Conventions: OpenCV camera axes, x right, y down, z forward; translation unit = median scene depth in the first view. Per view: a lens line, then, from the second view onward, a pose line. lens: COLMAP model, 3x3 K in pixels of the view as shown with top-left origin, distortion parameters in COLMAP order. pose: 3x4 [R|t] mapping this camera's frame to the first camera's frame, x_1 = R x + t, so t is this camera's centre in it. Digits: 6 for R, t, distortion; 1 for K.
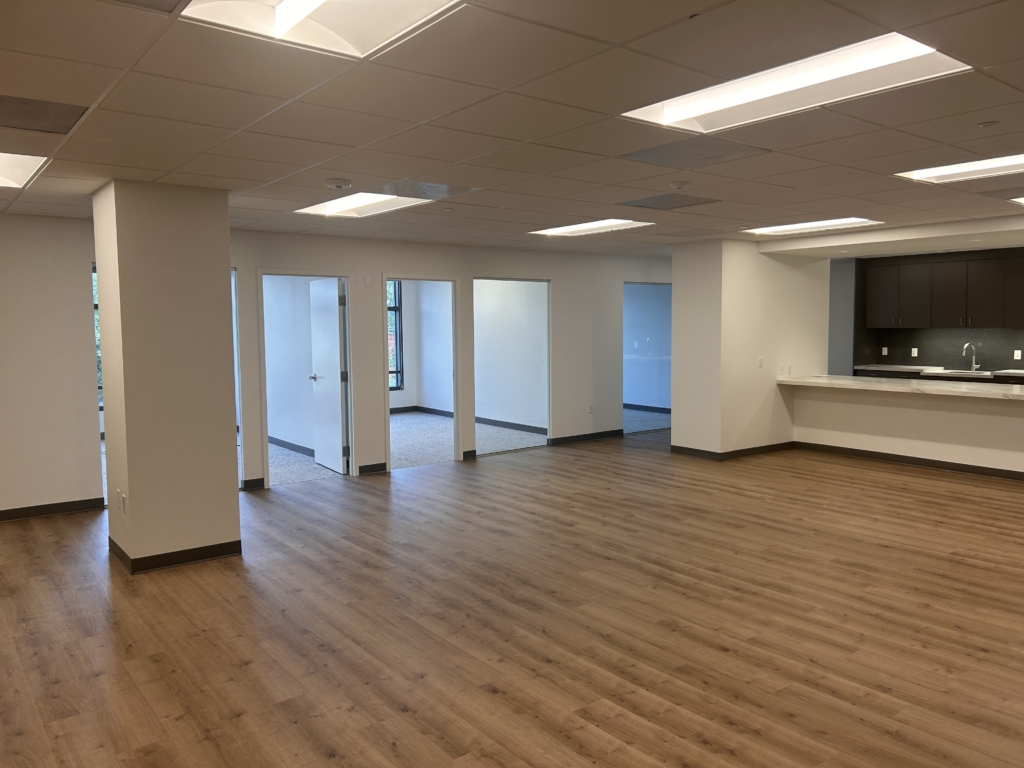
lens RADIAL K [[768.0, 0, 505.9], [0, 768.0, 383.2], [0, 0, 1]] dist [0.038394, -0.046270]
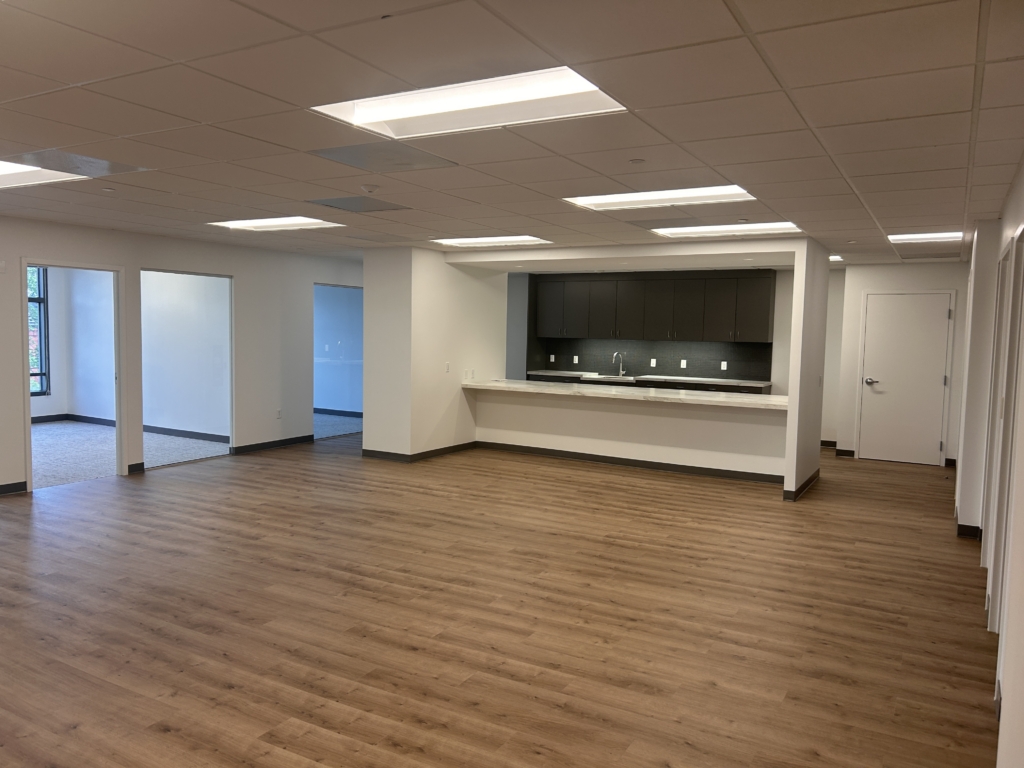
lens RADIAL K [[768.0, 0, 507.4], [0, 768.0, 384.2], [0, 0, 1]] dist [0.038394, -0.046270]
pose [[0.921545, 0.000913, 0.388270, 0.001095], [0.000318, 0.999995, -0.003107, -0.000951], [-0.388271, 0.002986, 0.921541, 0.010776]]
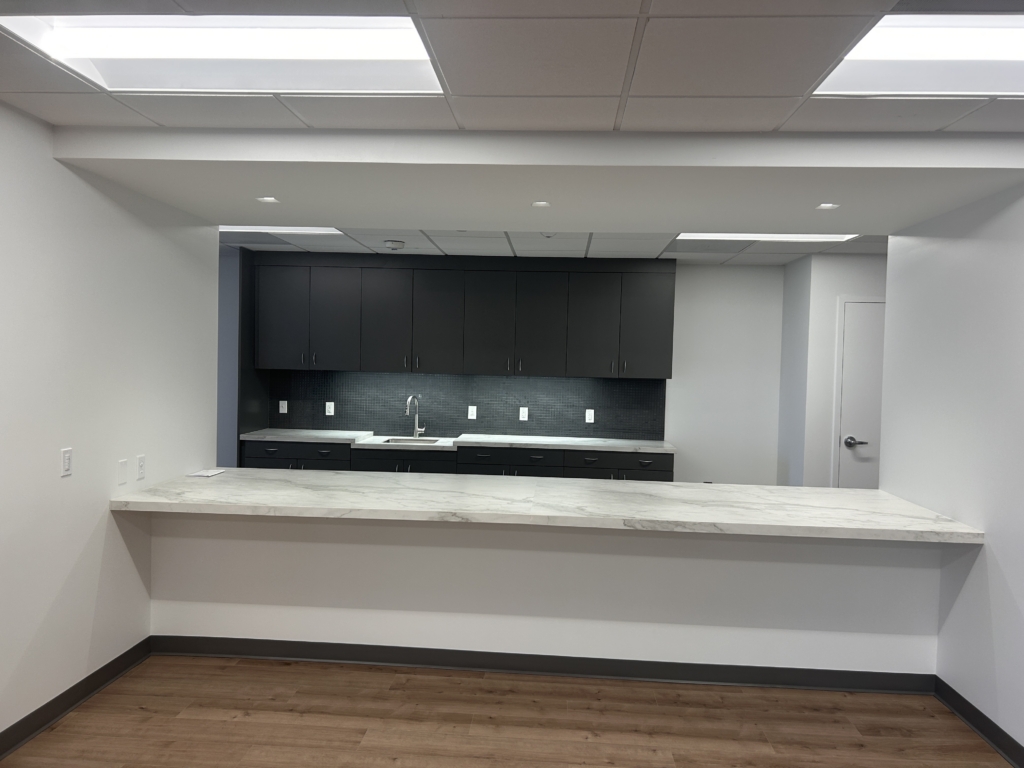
lens RADIAL K [[768.0, 0, 518.0], [0, 768.0, 383.5], [0, 0, 1]] dist [0.038394, -0.046270]
pose [[0.651314, 0.004872, 0.758792, 0.339090], [0.026828, 0.999206, -0.029444, -0.083673], [-0.758334, 0.039534, 0.650667, 1.055326]]
